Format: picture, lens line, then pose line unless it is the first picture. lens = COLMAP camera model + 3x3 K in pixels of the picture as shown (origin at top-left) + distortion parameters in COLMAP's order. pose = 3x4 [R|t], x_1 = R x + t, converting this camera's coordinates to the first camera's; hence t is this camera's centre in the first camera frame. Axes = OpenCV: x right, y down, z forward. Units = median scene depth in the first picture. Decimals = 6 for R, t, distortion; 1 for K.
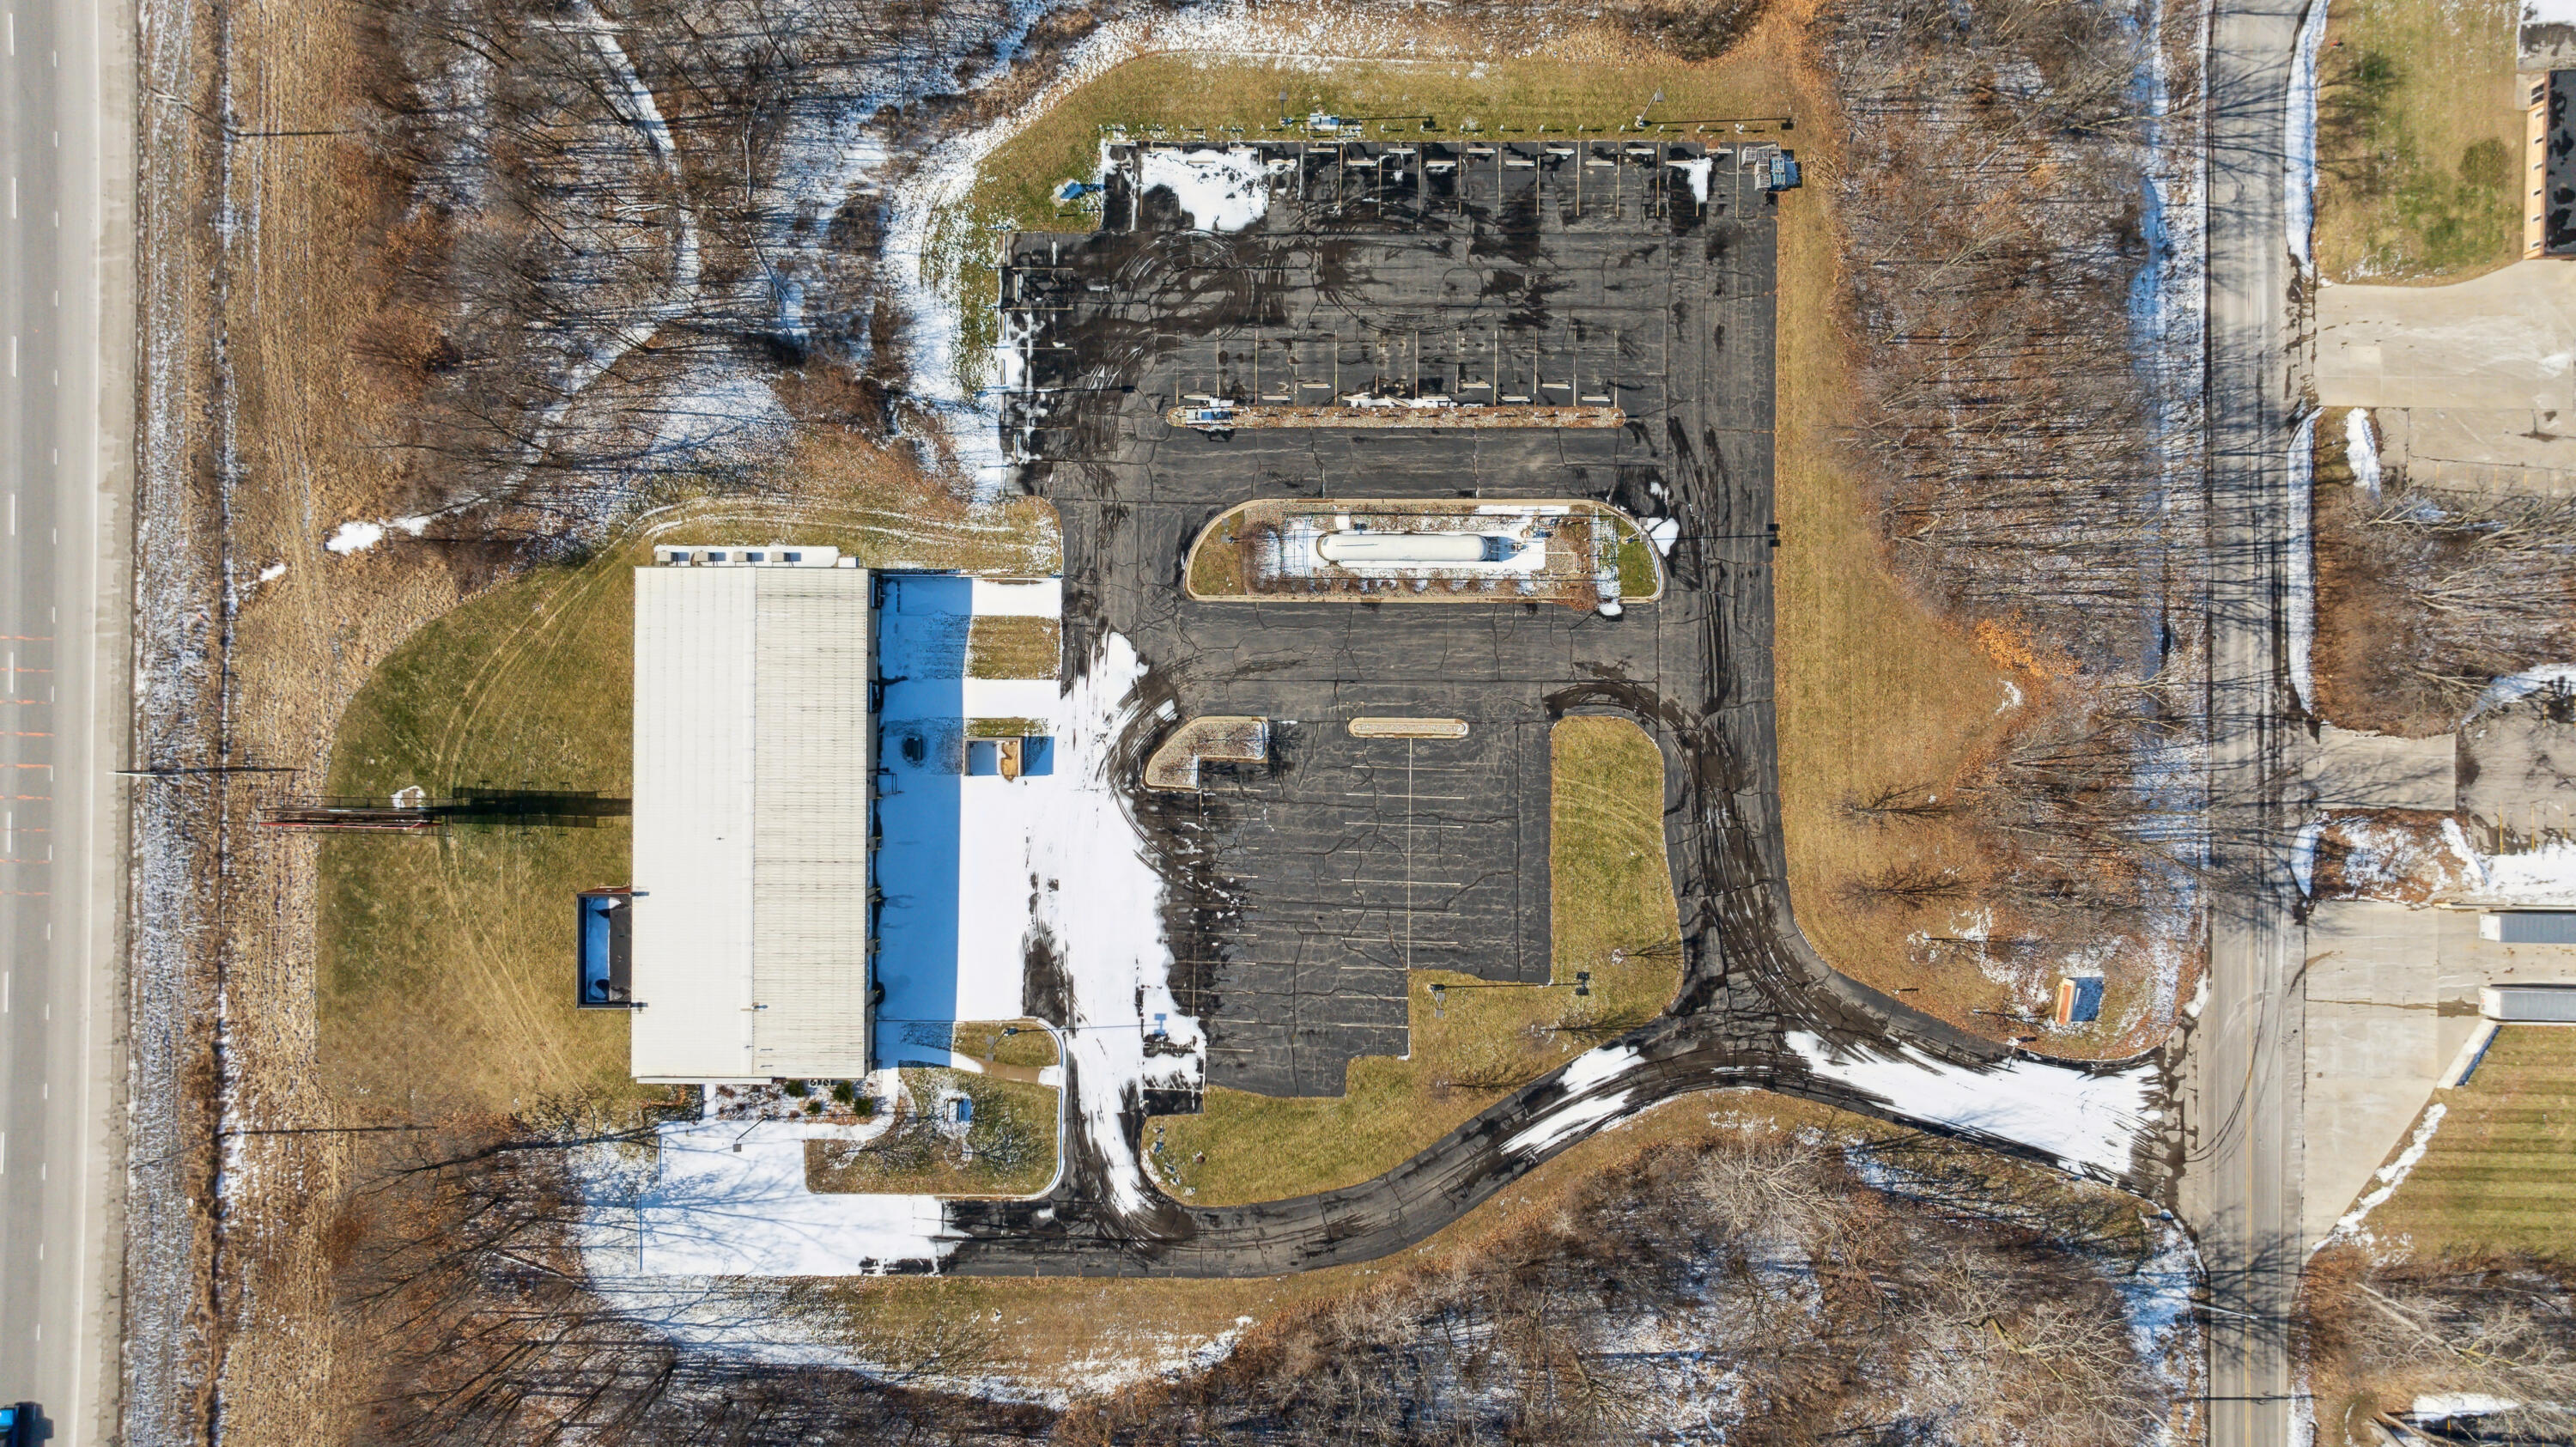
lens RADIAL K [[1852.6, 0, 1288.0], [0, 1852.6, 723.5], [0, 0, 1]] dist [-0.007028, -0.000313]
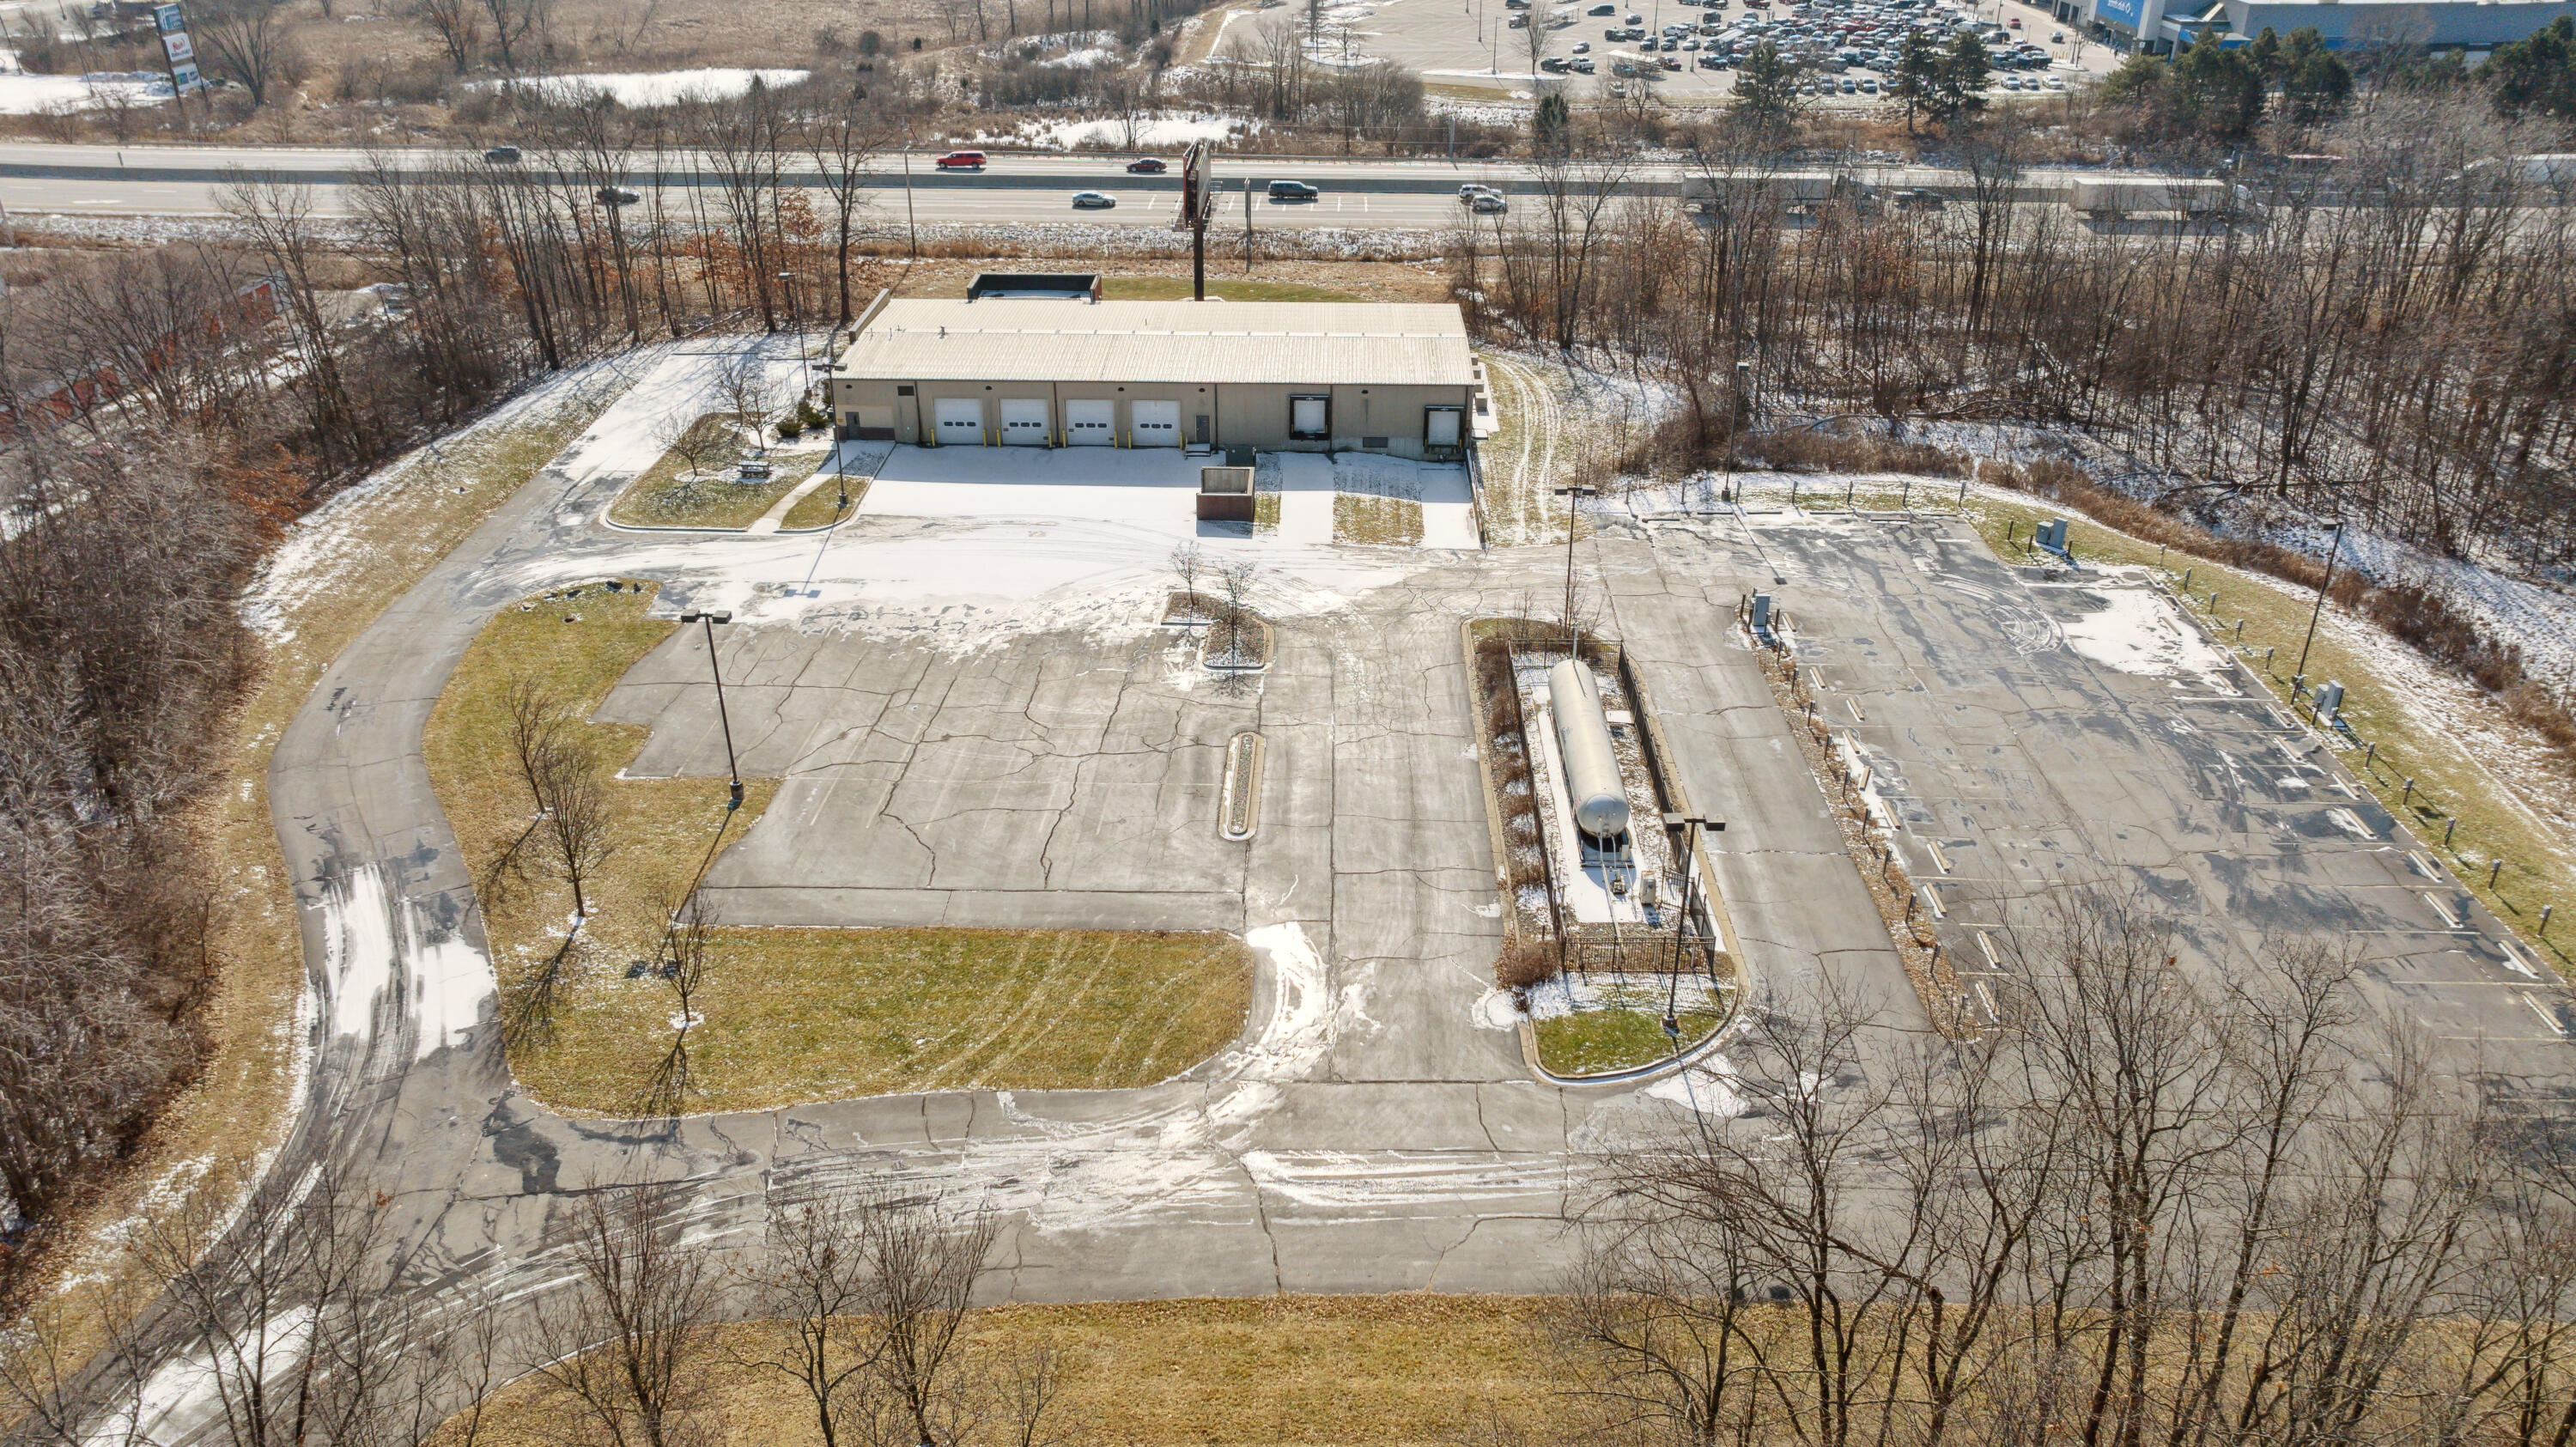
lens RADIAL K [[1834.6, 0, 1288.0], [0, 1834.6, 723.5], [0, 0, 1]] dist [-0.004261, -0.003968]
pose [[-0.022352, 0.476036, -0.879142, 0.513917], [-0.999750, -0.011532, 0.019174, -0.020004], [-0.001011, 0.879350, 0.476174, 0.737267]]
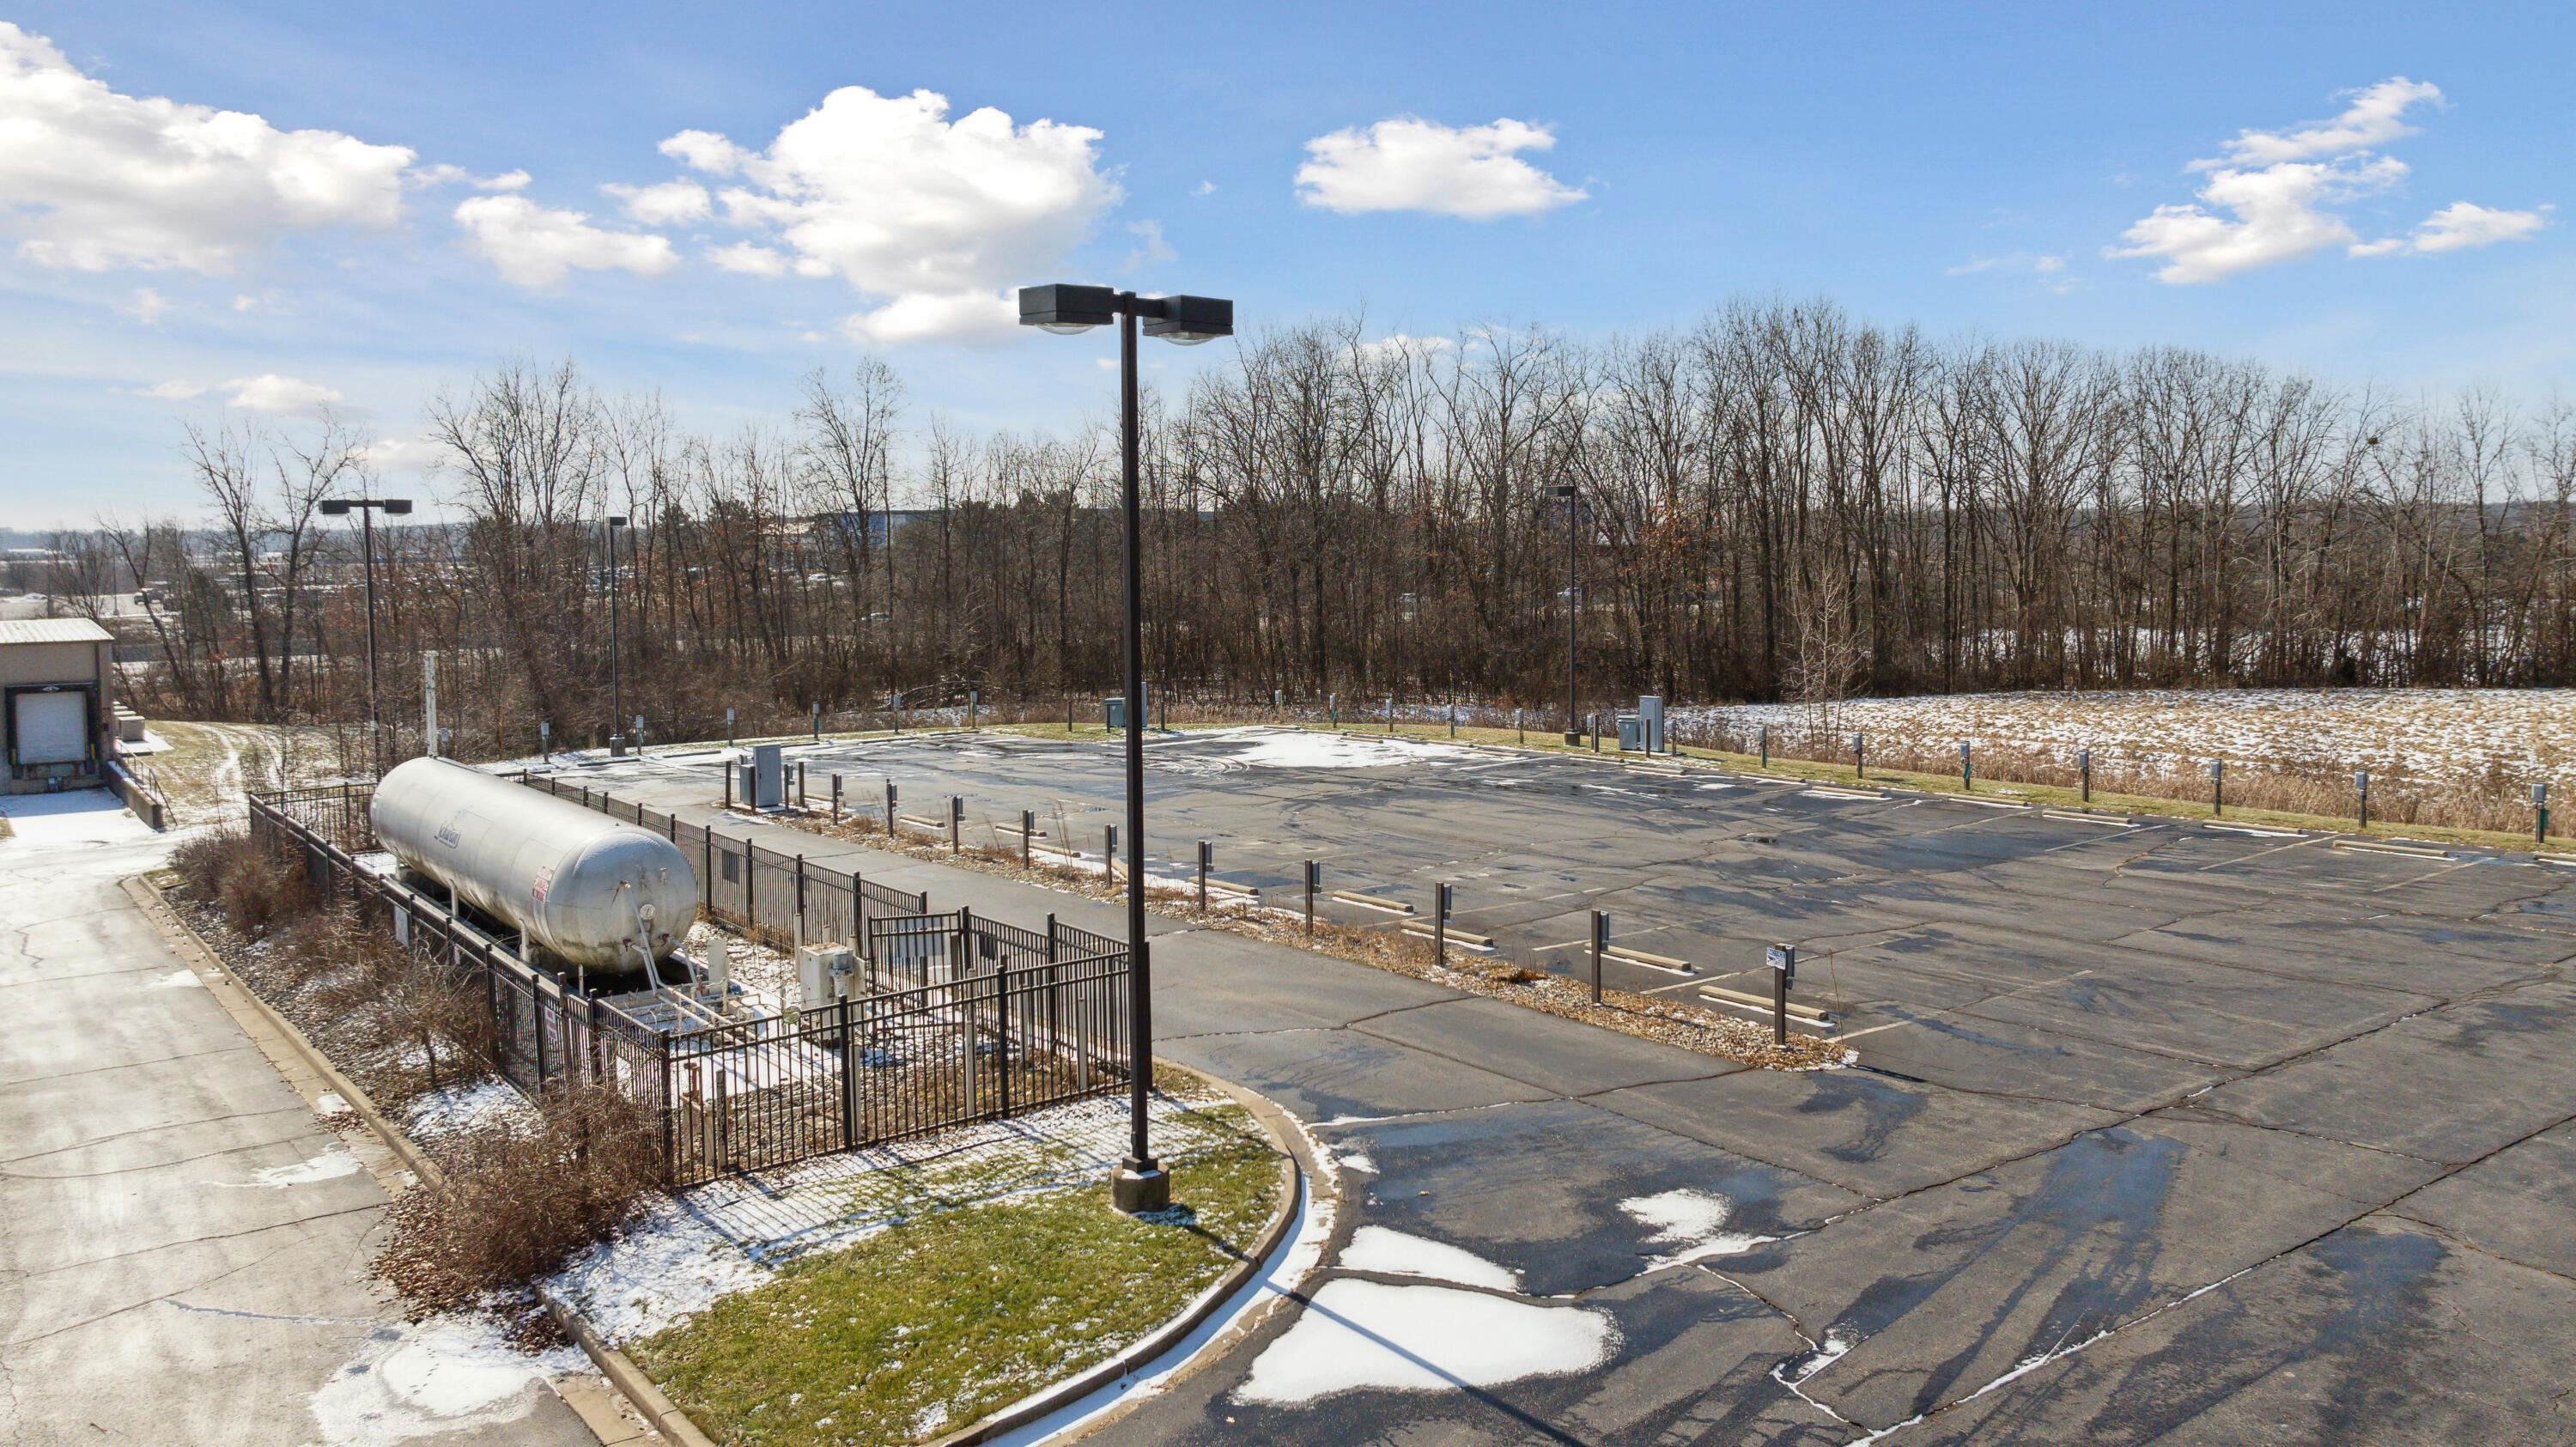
lens RADIAL K [[1852.6, 0, 1288.0], [0, 1852.6, 723.5], [0, 0, 1]] dist [-0.007028, -0.000313]
pose [[0.605167, 0.075590, -0.792502, 0.268242], [-0.796091, 0.061700, -0.602023, -0.040998], [0.003391, 0.995228, 0.097516, 0.957240]]
